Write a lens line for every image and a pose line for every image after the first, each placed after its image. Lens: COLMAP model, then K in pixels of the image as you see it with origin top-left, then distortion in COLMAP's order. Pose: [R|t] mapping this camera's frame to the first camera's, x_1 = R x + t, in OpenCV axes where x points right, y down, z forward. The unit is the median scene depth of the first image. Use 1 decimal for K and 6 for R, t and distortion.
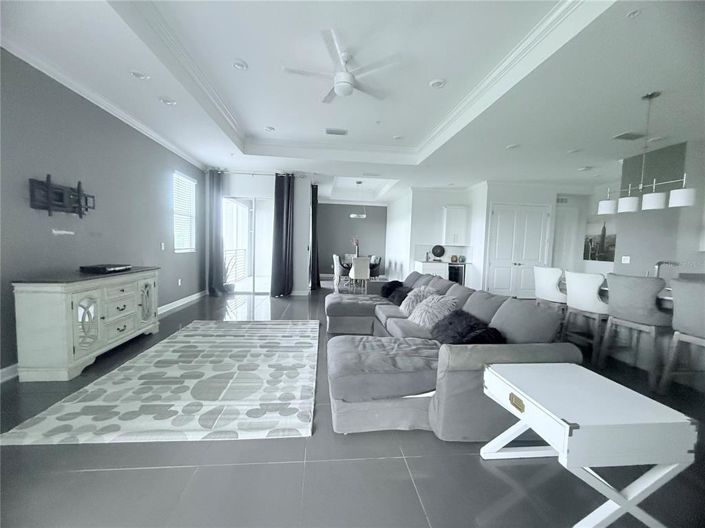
lens RADIAL K [[284.3, 0, 347.5], [0, 284.3, 261.3], [0, 0, 1]] dist [0.001661, 0.000398]
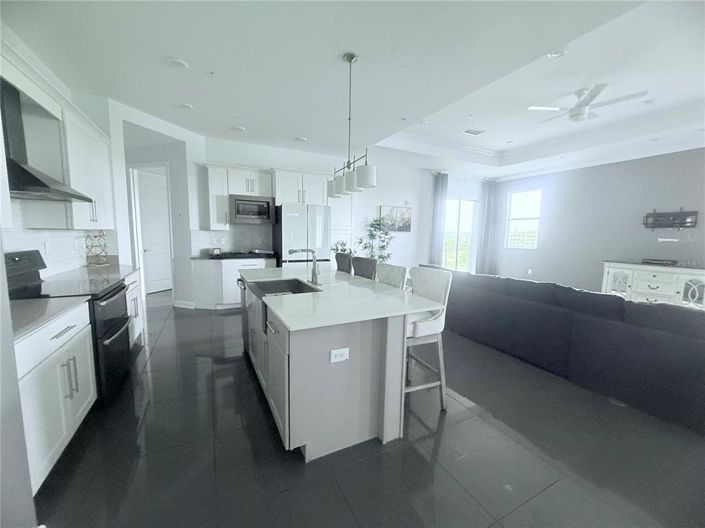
lens RADIAL K [[284.3, 0, 350.1], [0, 284.3, 267.5], [0, 0, 1]] dist [0.001661, 0.000398]
pose [[-0.932067, -0.008879, -0.362178, 1.111894], [-0.069002, 0.985751, 0.153409, -0.056615], [0.355655, 0.167979, -0.919398, 1.551675]]
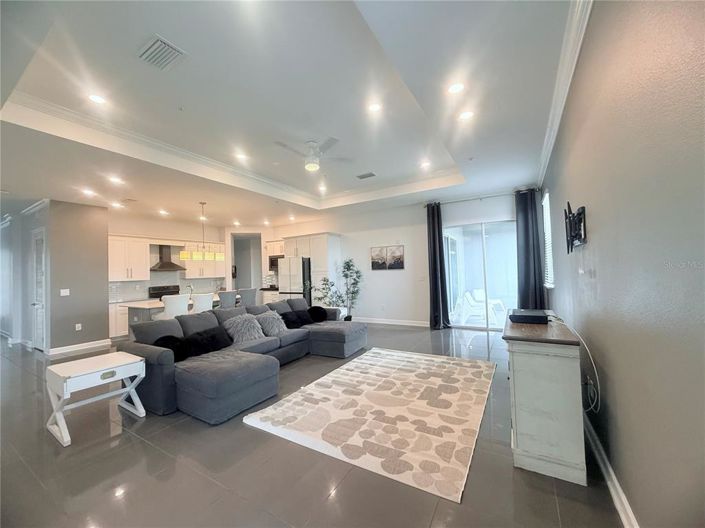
lens RADIAL K [[284.3, 0, 345.3], [0, 284.3, 266.1], [0, 0, 1]] dist [0.001661, 0.000398]
pose [[-0.803109, 0.008417, 0.595772, -0.777464], [0.044536, 0.997951, 0.045936, -0.150551], [-0.594165, 0.063425, -0.801839, 1.663210]]
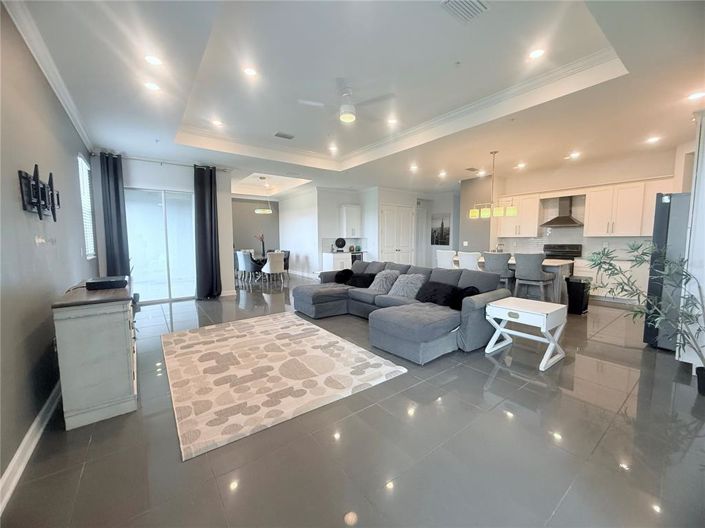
lens RADIAL K [[284.3, 0, 350.9], [0, 284.3, 262.6], [0, 0, 1]] dist [0.001661, 0.000398]
pose [[0.854297, -0.078181, 0.513872, -0.569376], [0.060903, 0.996870, 0.050416, -0.026463], [-0.516205, -0.011774, 0.856384, -0.065266]]
